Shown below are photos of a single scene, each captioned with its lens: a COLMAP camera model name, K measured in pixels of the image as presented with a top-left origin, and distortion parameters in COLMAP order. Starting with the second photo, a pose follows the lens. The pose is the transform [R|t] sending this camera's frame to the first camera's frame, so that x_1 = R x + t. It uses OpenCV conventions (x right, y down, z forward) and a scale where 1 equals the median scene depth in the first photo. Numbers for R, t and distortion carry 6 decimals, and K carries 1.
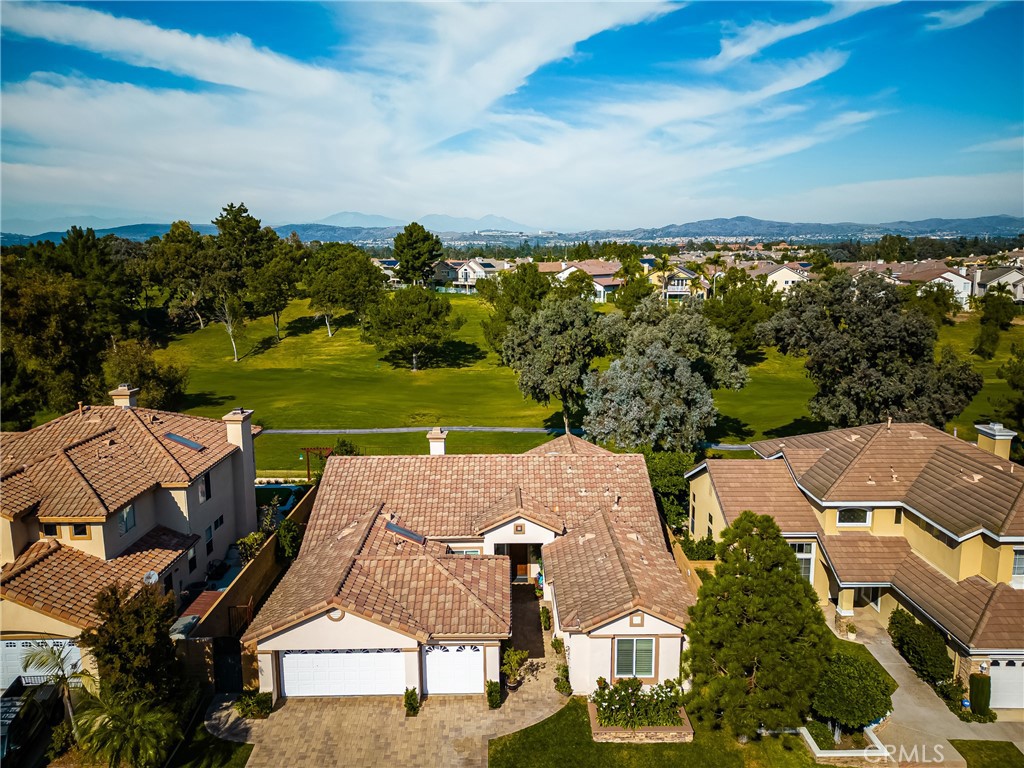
lens RADIAL K [[708.7, 0, 514.9], [0, 708.7, 391.1], [0, 0, 1]] dist [0.041555, -0.028771]
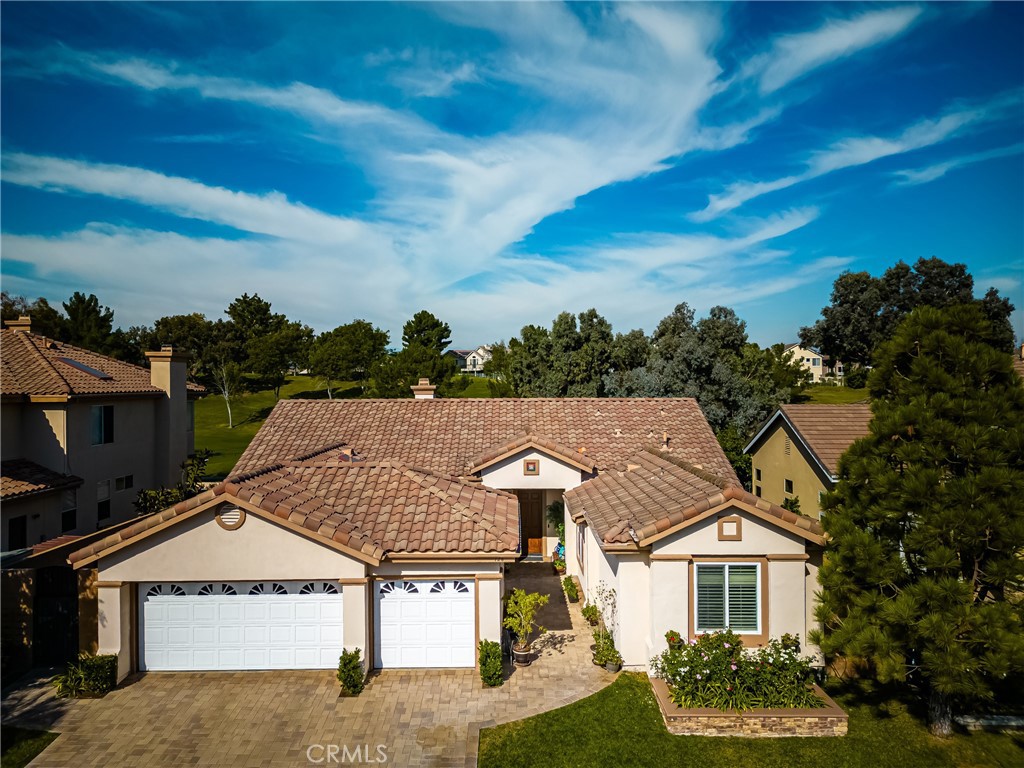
lens RADIAL K [[708.7, 0, 514.0], [0, 708.7, 376.3], [0, 0, 1]] dist [0.041555, -0.028771]
pose [[0.999917, 0.000340, -0.012907, -0.002810], [-0.002384, 0.987330, -0.158663, 0.279814], [0.012690, 0.158680, 0.987248, 0.371804]]
